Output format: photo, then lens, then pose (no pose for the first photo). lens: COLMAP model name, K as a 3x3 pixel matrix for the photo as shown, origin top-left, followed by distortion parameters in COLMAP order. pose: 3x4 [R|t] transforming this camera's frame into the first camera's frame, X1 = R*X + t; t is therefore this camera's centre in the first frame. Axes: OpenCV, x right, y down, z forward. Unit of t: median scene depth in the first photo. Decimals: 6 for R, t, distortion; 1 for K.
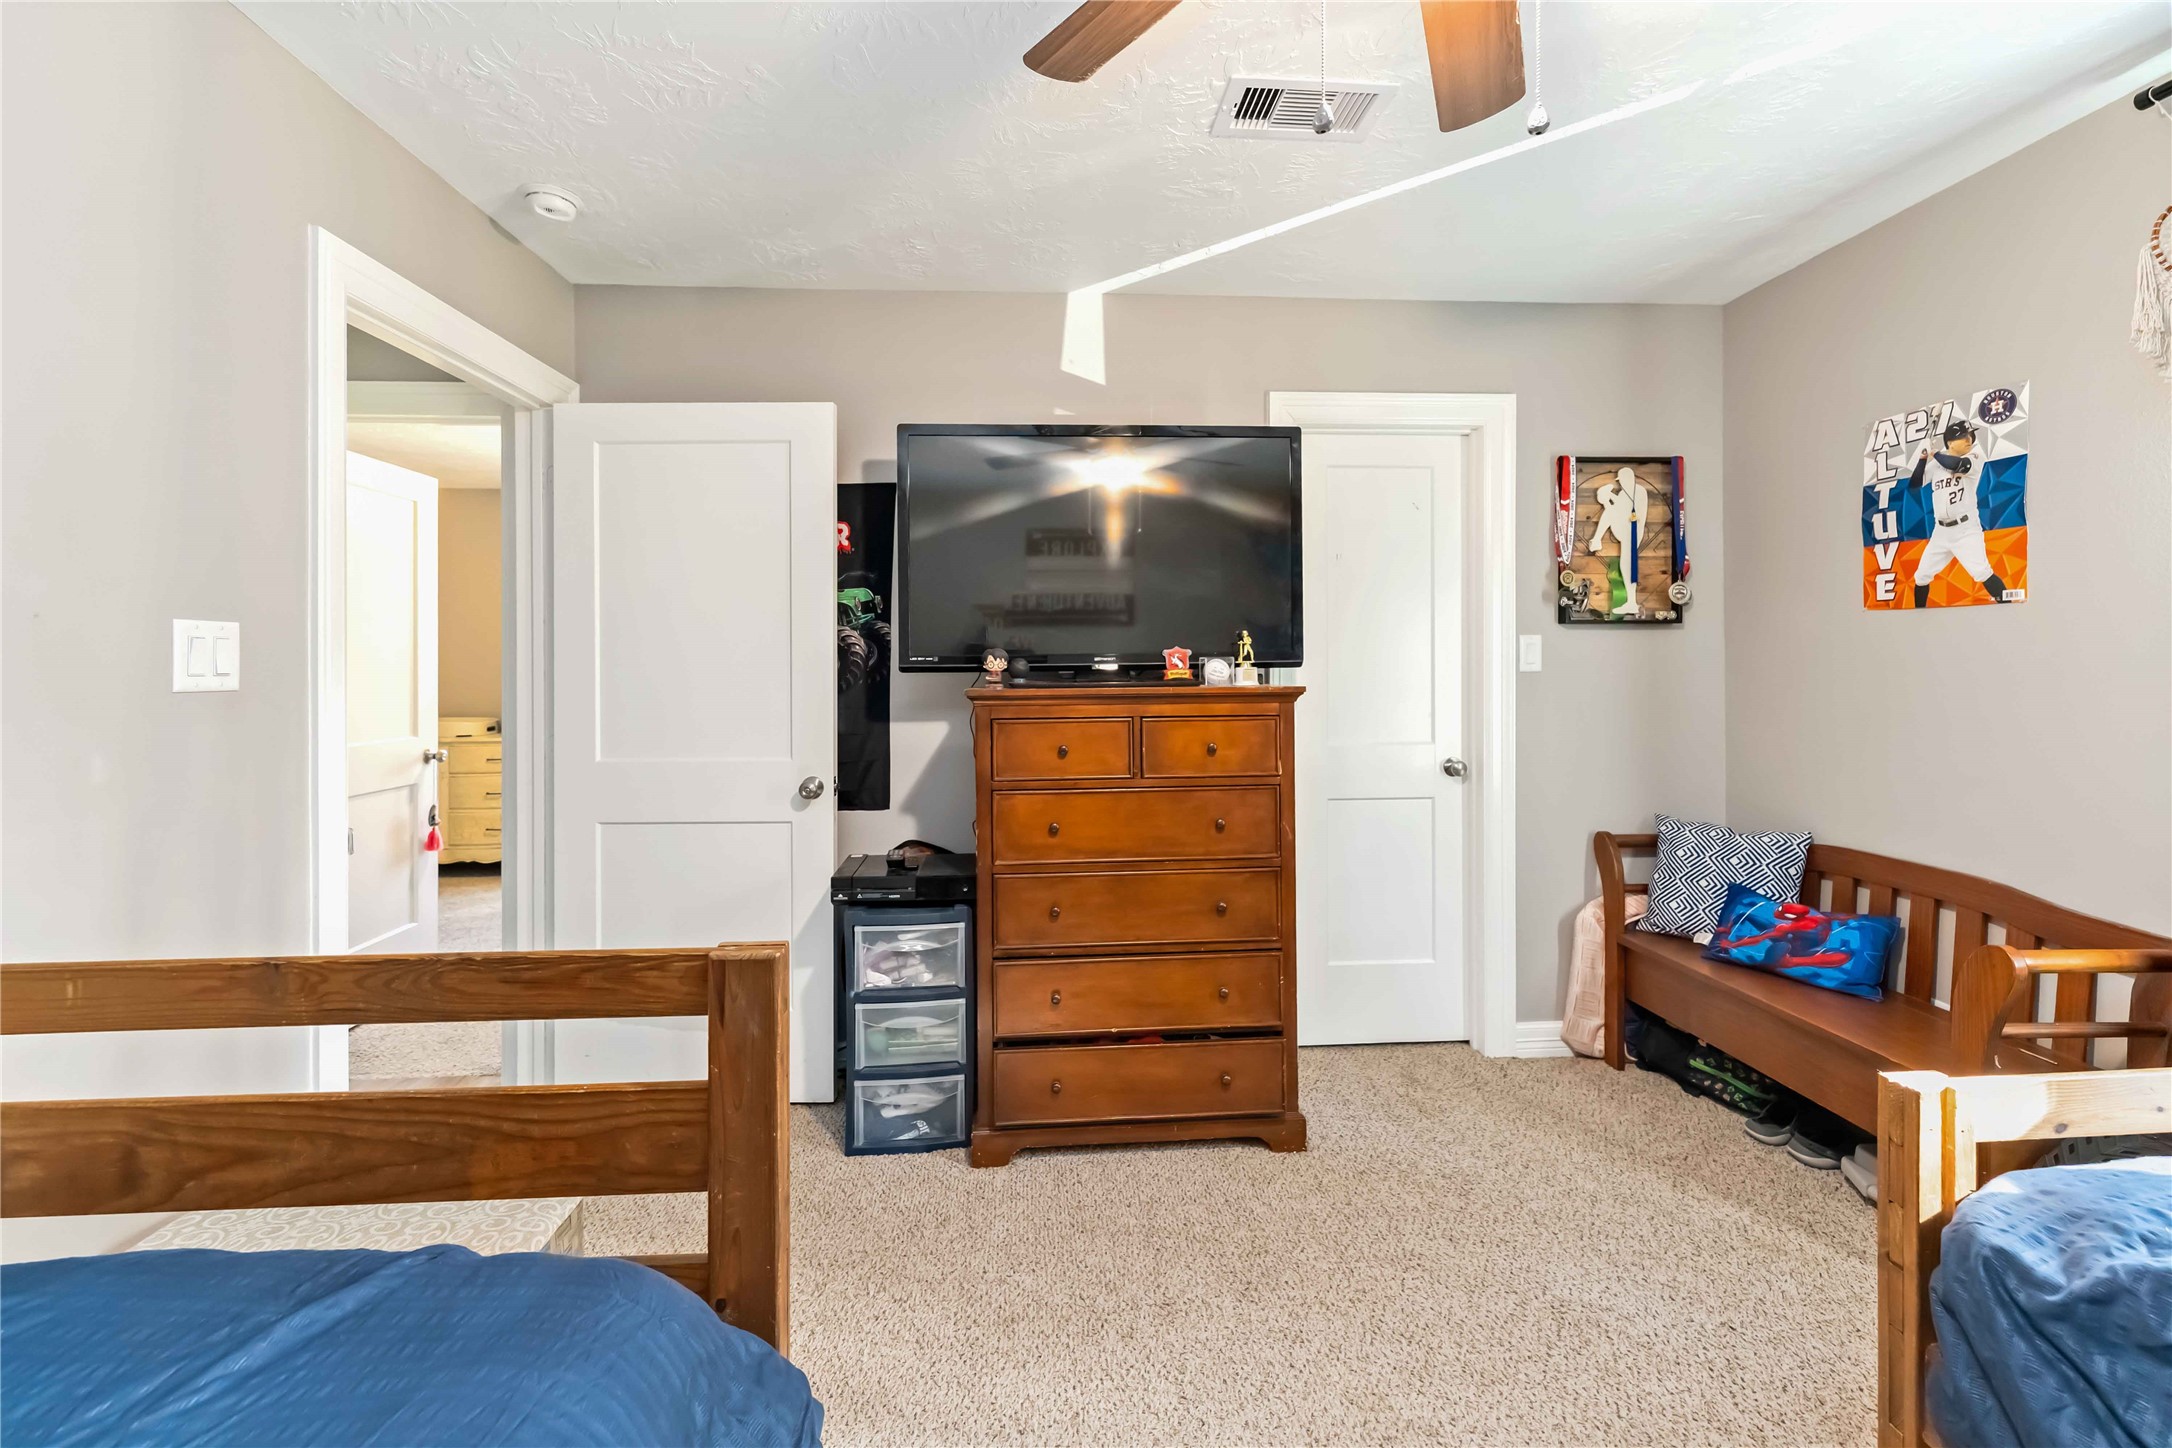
lens RADIAL K [[877.5, 0, 1082.0], [0, 877.5, 659.7], [0, 0, 1]] dist [0.000449, -0.000005]
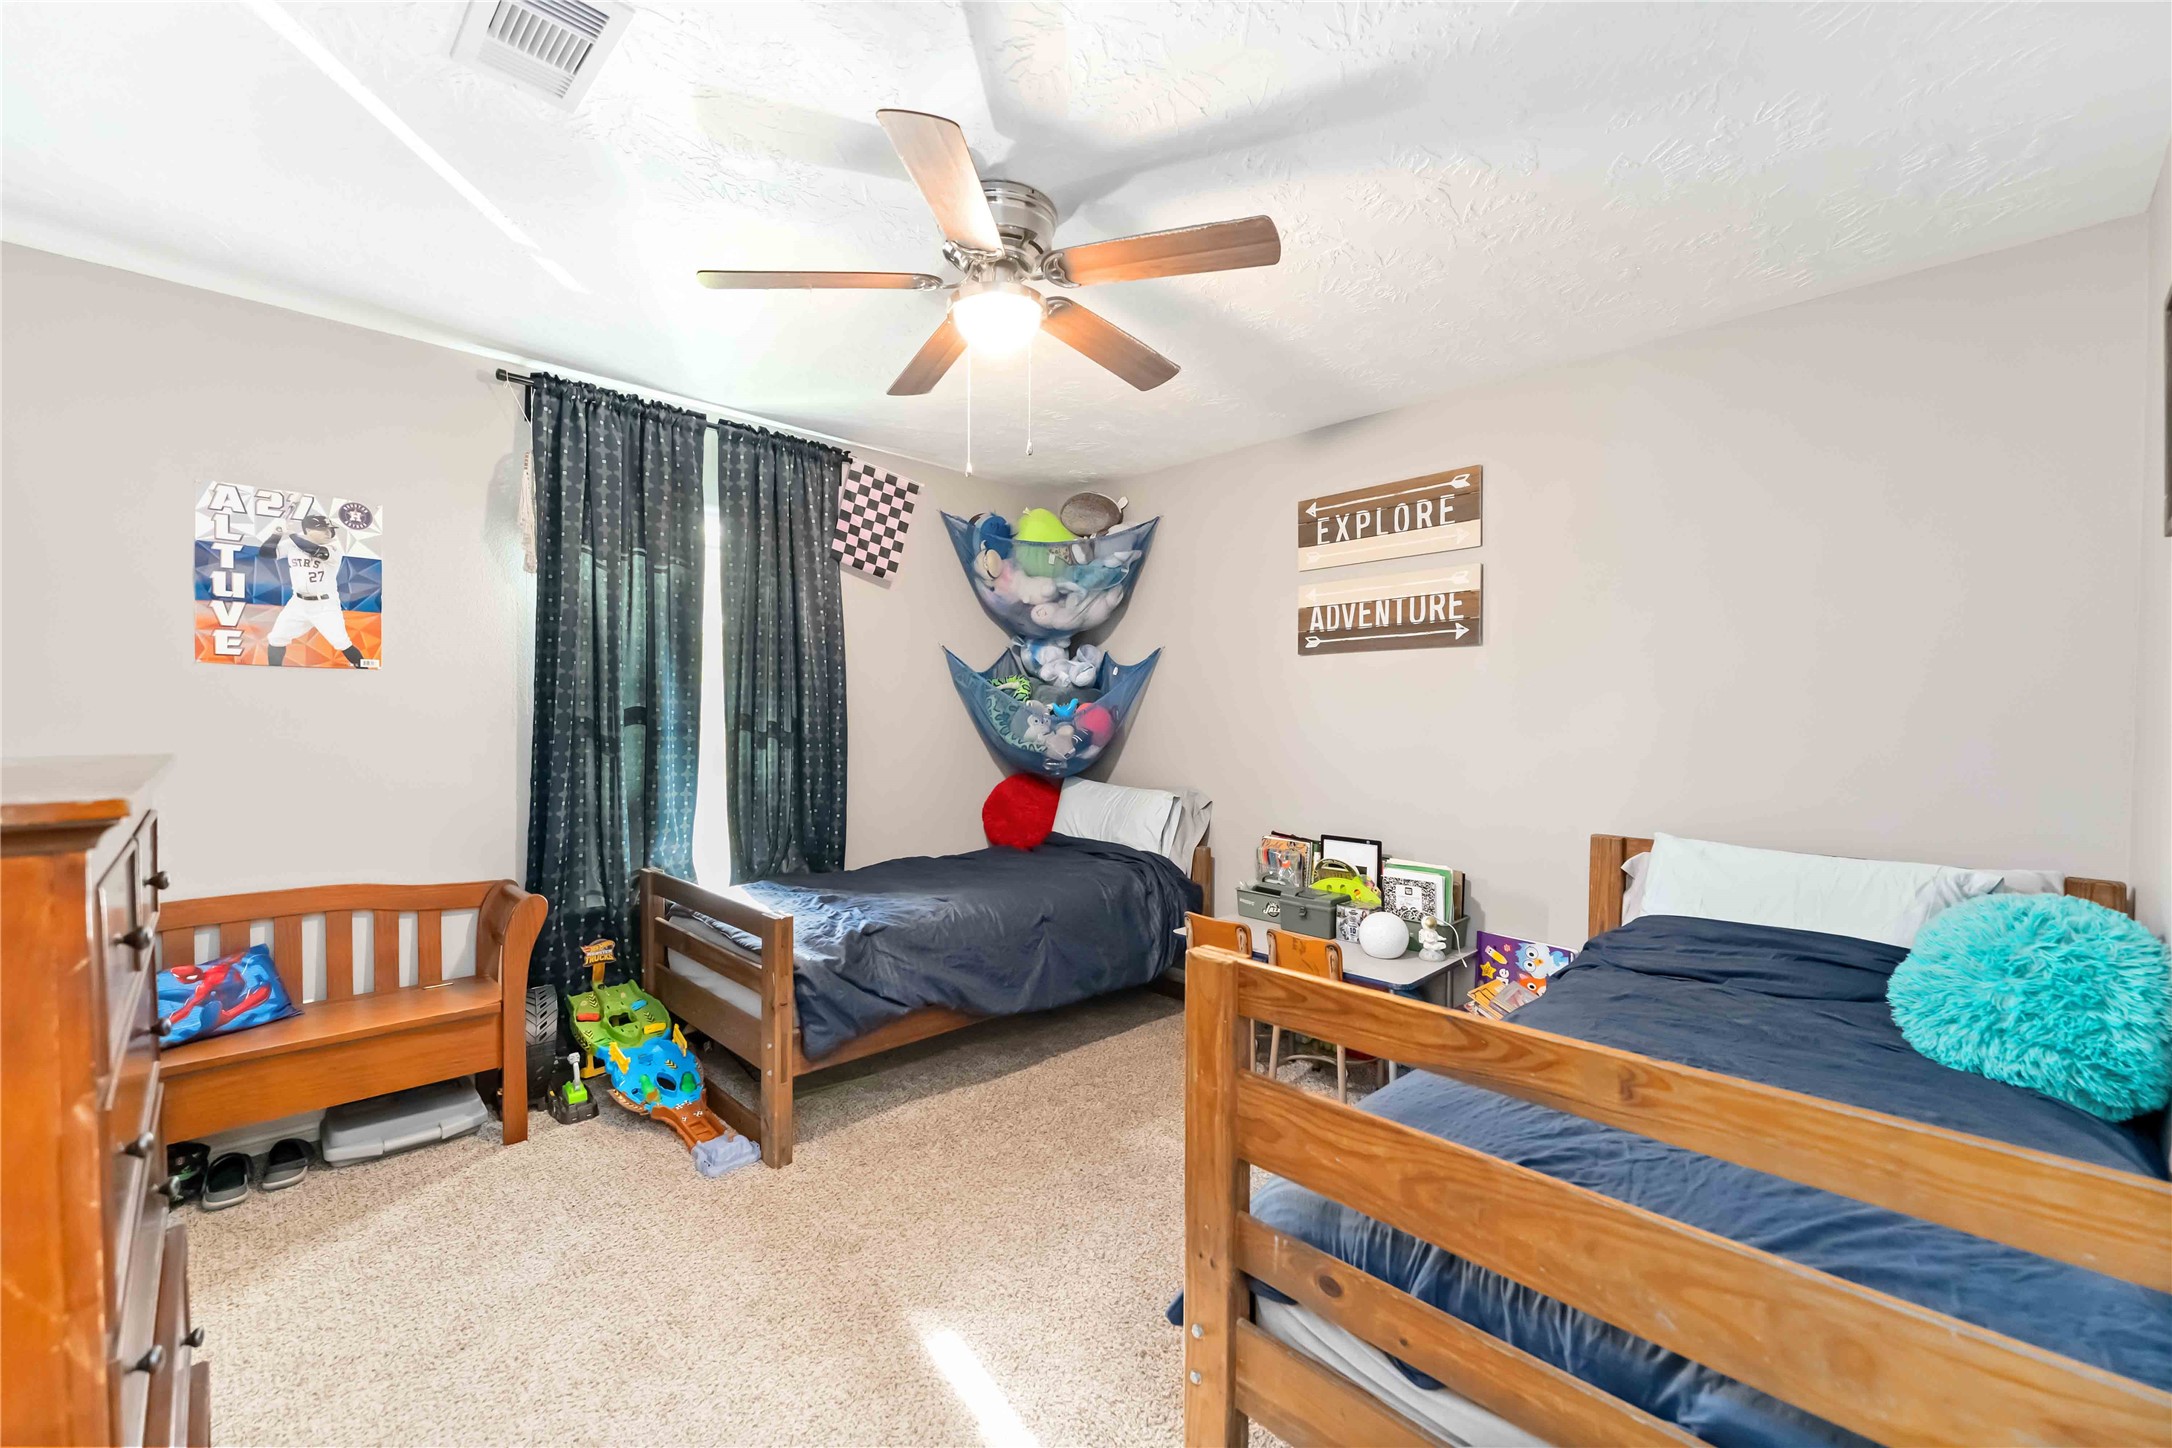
lens RADIAL K [[877.5, 0, 1089.5], [0, 877.5, 734.5], [0, 0, 1]] dist [0.000449, -0.000005]
pose [[-0.646048, -0.016932, 0.763109, -0.601142], [-0.009319, 0.999854, 0.014295, 0.003762], [-0.763240, 0.002124, -0.646112, 0.942499]]
